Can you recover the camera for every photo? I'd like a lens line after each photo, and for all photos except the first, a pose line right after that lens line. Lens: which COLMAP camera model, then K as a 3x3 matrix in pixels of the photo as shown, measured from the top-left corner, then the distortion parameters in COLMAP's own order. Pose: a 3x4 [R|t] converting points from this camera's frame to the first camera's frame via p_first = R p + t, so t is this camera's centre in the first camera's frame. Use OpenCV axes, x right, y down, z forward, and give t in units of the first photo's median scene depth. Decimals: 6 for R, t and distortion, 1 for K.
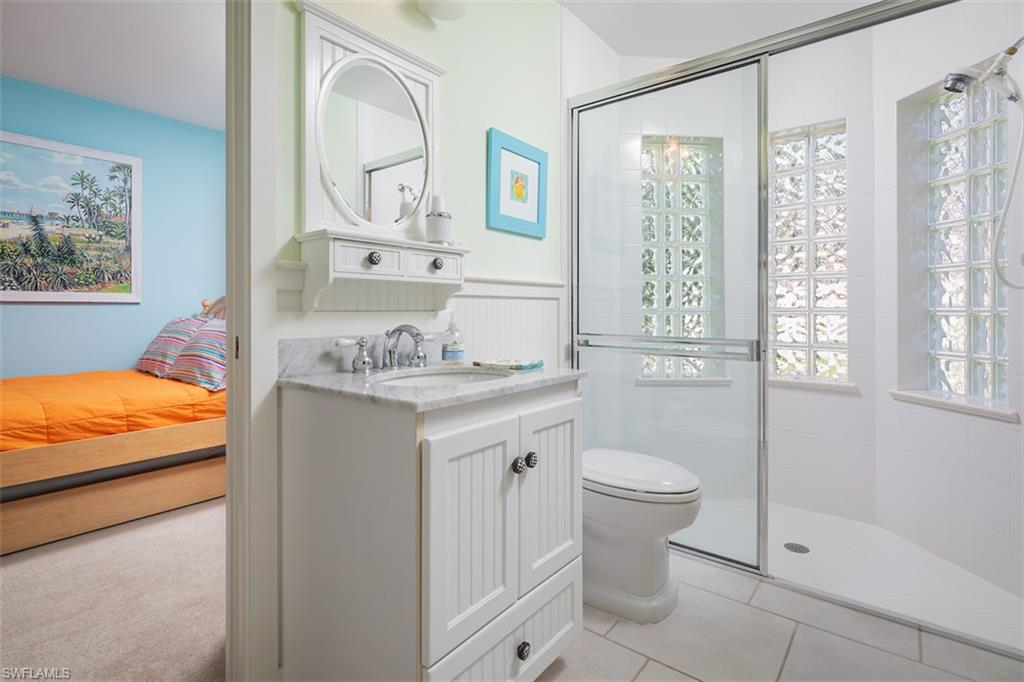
lens RADIAL K [[495.0, 0, 502.2], [0, 495.0, 319.9], [0, 0, 1]] dist [-0.006242, -0.001094]
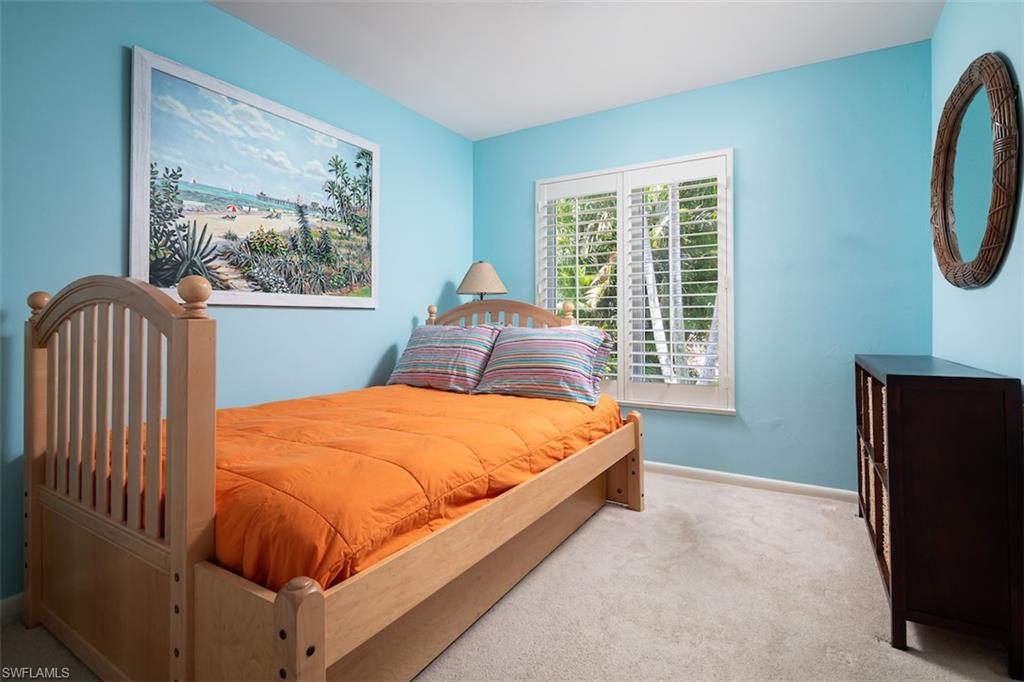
lens RADIAL K [[495.0, 0, 510.6], [0, 495.0, 330.3], [0, 0, 1]] dist [-0.006242, -0.001094]
pose [[0.991255, 0.000184, 0.131961, -0.671165], [-0.000987, 0.999981, 0.006020, -0.001219], [-0.131957, -0.006097, 0.991237, 0.097372]]
